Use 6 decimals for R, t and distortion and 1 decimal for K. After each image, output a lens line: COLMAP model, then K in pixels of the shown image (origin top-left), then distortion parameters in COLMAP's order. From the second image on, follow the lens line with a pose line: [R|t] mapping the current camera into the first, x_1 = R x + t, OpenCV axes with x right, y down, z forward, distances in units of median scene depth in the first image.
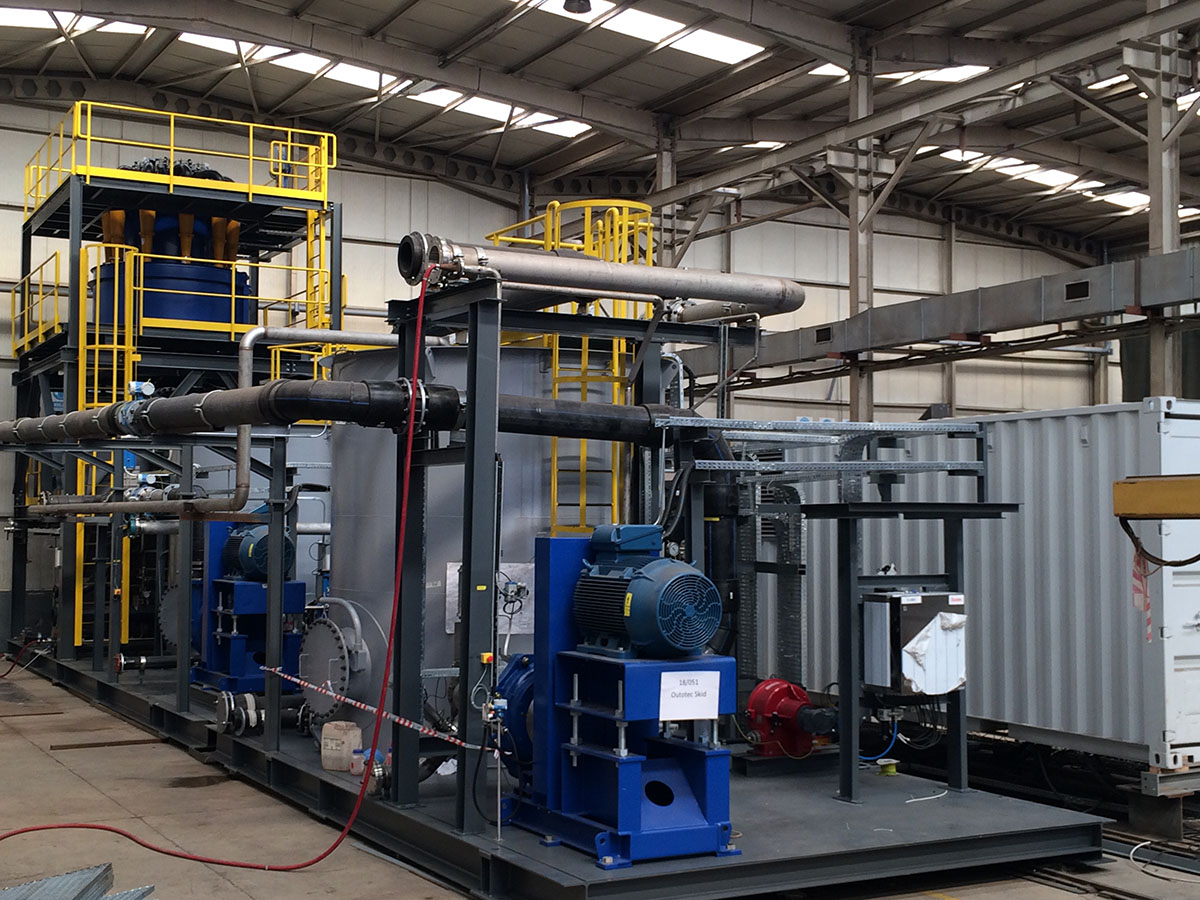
lens RADIAL K [[1558.6, 0, 604.2], [0, 1558.6, 452.2], [0, 0, 1]] dist [0.055638, 0.000000]
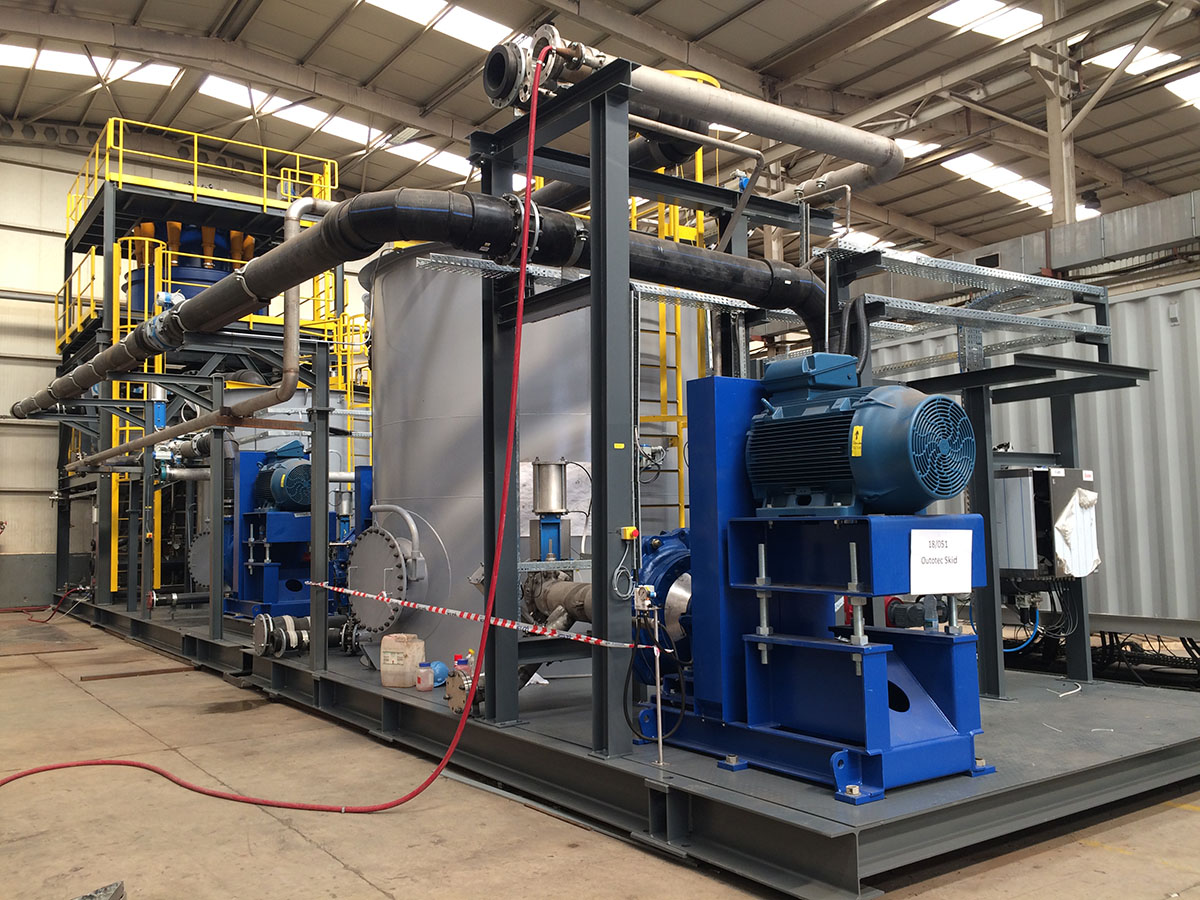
lens RADIAL K [[1029.4, 0, 602.7], [0, 1029.4, 451.7], [0, 0, 1]] dist [0.079098, -0.101478]
pose [[0.994093, -0.014380, 0.107571, -0.119157], [0.016887, 0.999606, -0.022434, 0.084124], [-0.107206, 0.024118, 0.993944, 0.393884]]
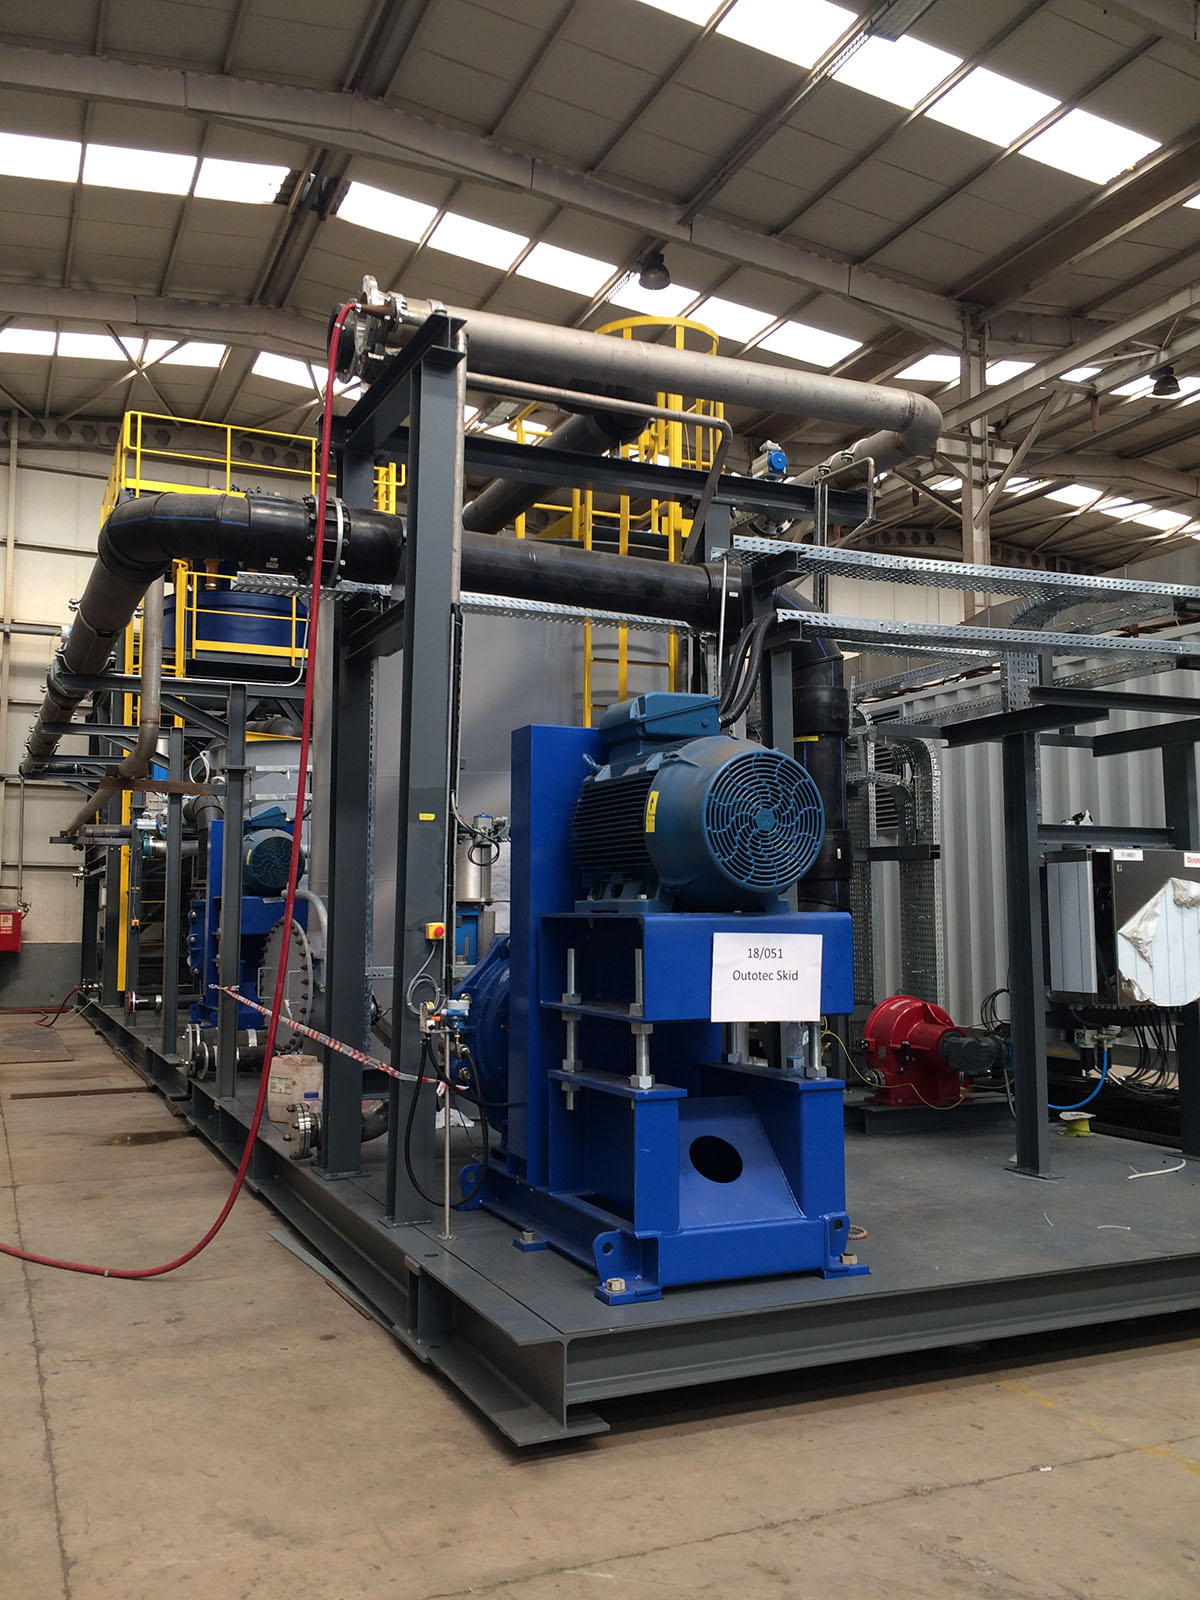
lens RADIAL K [[1372.5, 0, 602.0], [0, 1372.5, 798.0], [0, 0, 1]] dist [0.079098, -0.101478]
pose [[0.996442, -0.013083, -0.083255, 0.028688], [0.009766, 0.999147, -0.040134, 0.084355], [0.083709, 0.039178, 0.995720, 0.387851]]
